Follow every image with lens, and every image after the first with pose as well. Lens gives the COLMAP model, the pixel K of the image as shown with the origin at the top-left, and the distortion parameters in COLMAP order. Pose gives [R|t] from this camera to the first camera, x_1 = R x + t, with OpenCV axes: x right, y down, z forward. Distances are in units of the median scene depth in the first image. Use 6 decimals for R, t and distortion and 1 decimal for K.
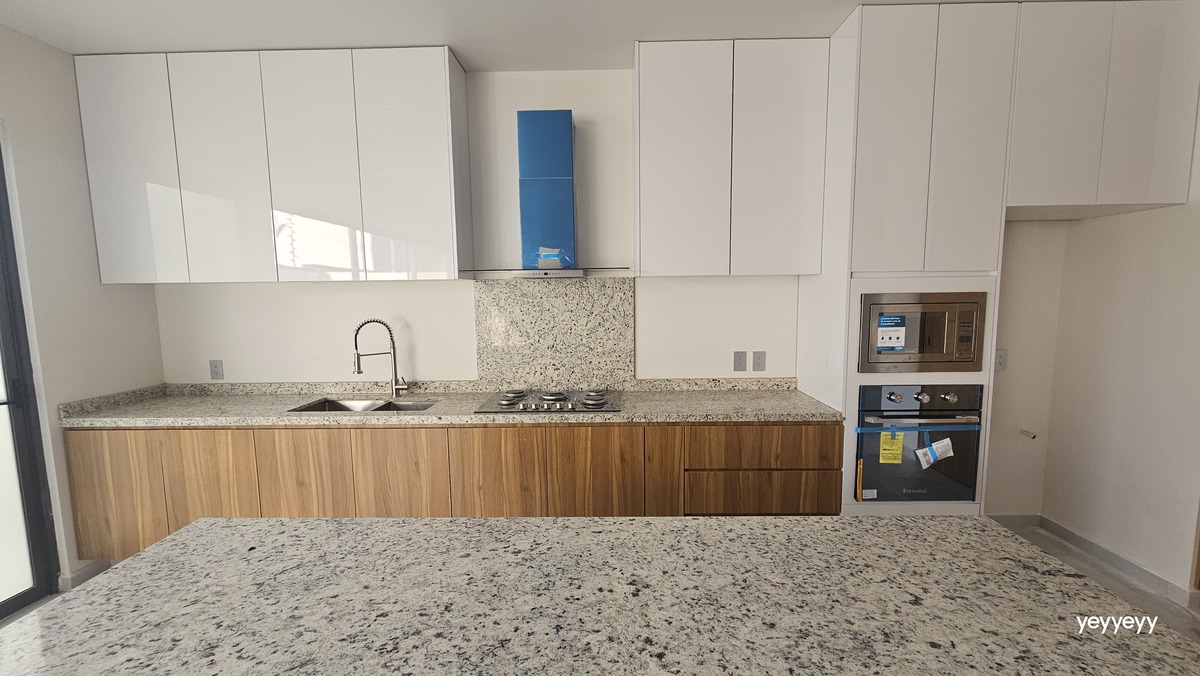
lens RADIAL K [[456.9, 0, 600.0], [0, 456.9, 338.0], [0, 0, 1]] dist [0.000047, -0.000016]
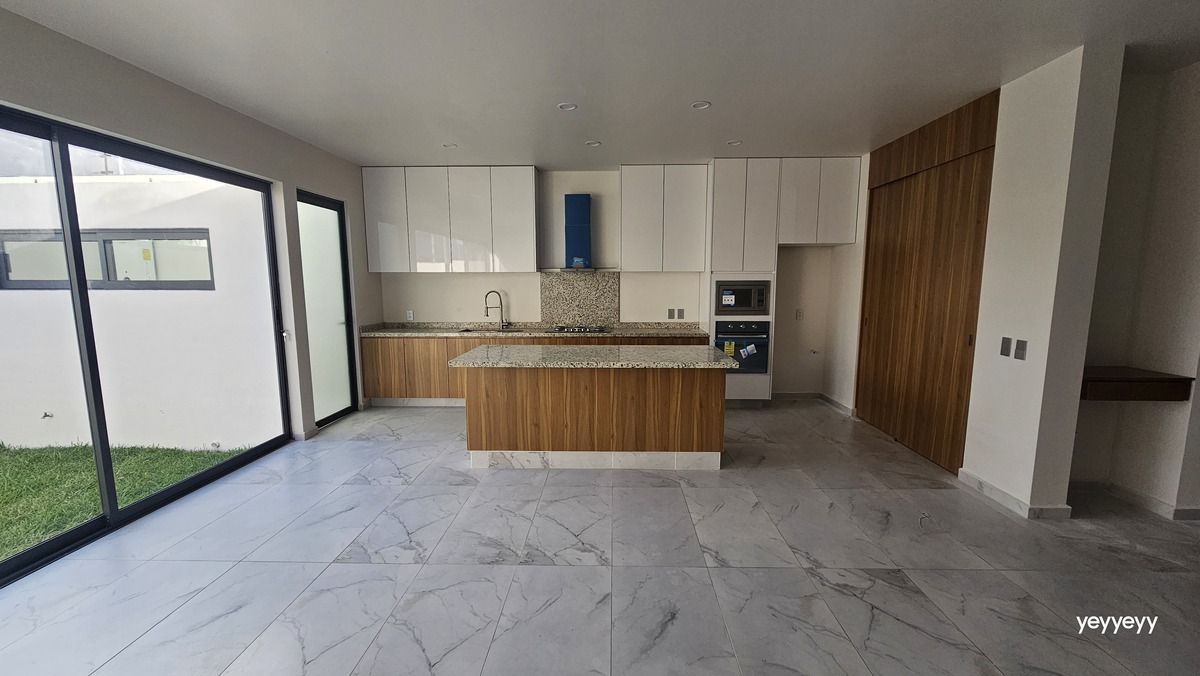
lens RADIAL K [[469.9, 0, 600.0], [0, 469.9, 338.0], [0, 0, 1]] dist [-0.000199, 0.000001]
pose [[0.999893, 0.012064, -0.008303, 0.012440], [-0.011871, 0.999666, 0.022935, 0.131359], [0.008577, -0.022834, 0.999702, -1.250323]]
